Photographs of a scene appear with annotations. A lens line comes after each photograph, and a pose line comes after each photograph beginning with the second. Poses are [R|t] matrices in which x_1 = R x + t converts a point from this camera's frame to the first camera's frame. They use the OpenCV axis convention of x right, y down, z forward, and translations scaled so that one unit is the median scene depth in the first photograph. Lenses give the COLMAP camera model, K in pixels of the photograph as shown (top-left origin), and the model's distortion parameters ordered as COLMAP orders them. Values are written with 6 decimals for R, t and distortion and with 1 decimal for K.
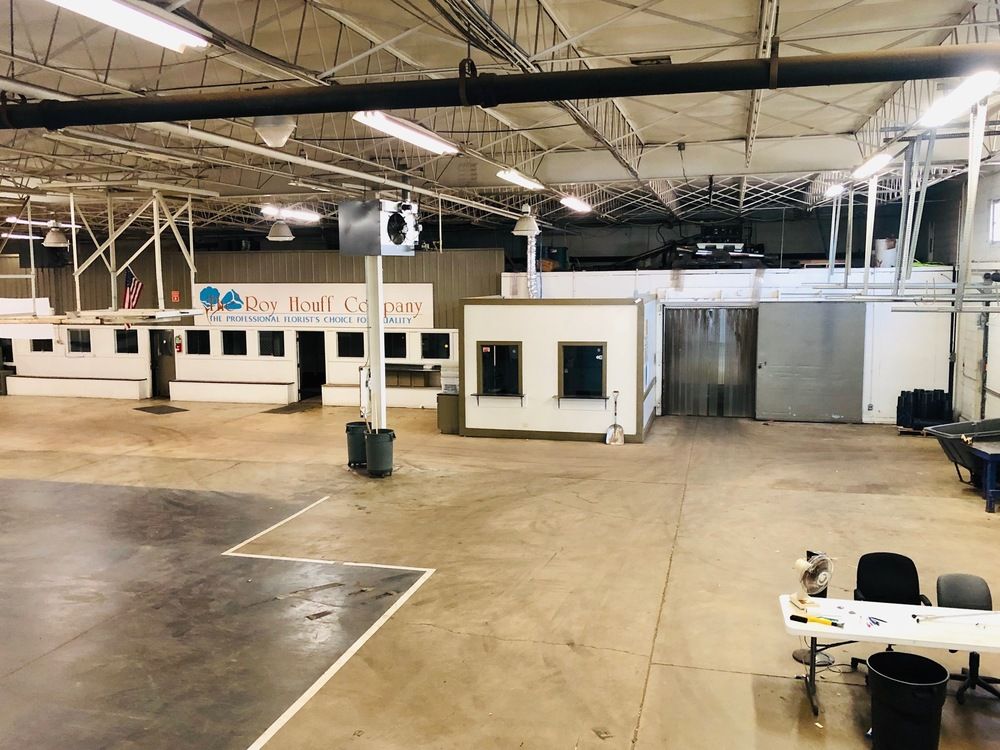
lens RADIAL K [[889.7, 0, 498.6], [0, 889.7, 374.4], [0, 0, 1]] dist [0.011971, 0.013506]
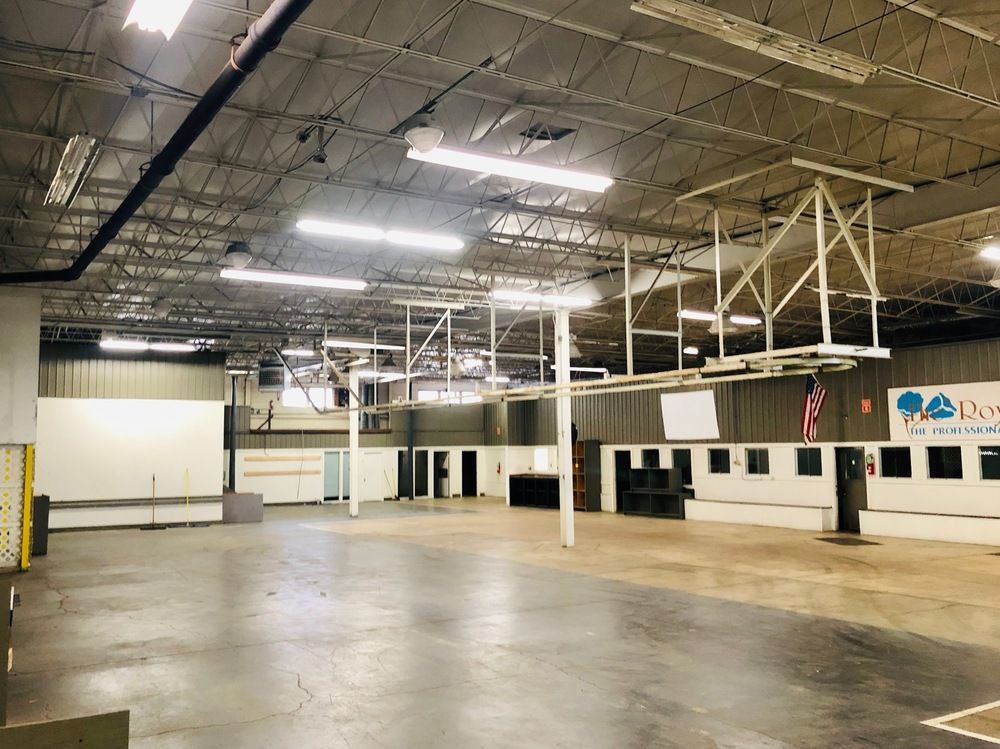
lens RADIAL K [[889.7, 0, 498.8], [0, 889.7, 374.6], [0, 0, 1]] dist [0.011971, 0.013506]
pose [[0.731091, -0.069317, -0.678750, -0.051596], [-0.067991, 0.982472, -0.173568, 0.049973], [0.678884, 0.173043, 0.713564, 0.182514]]
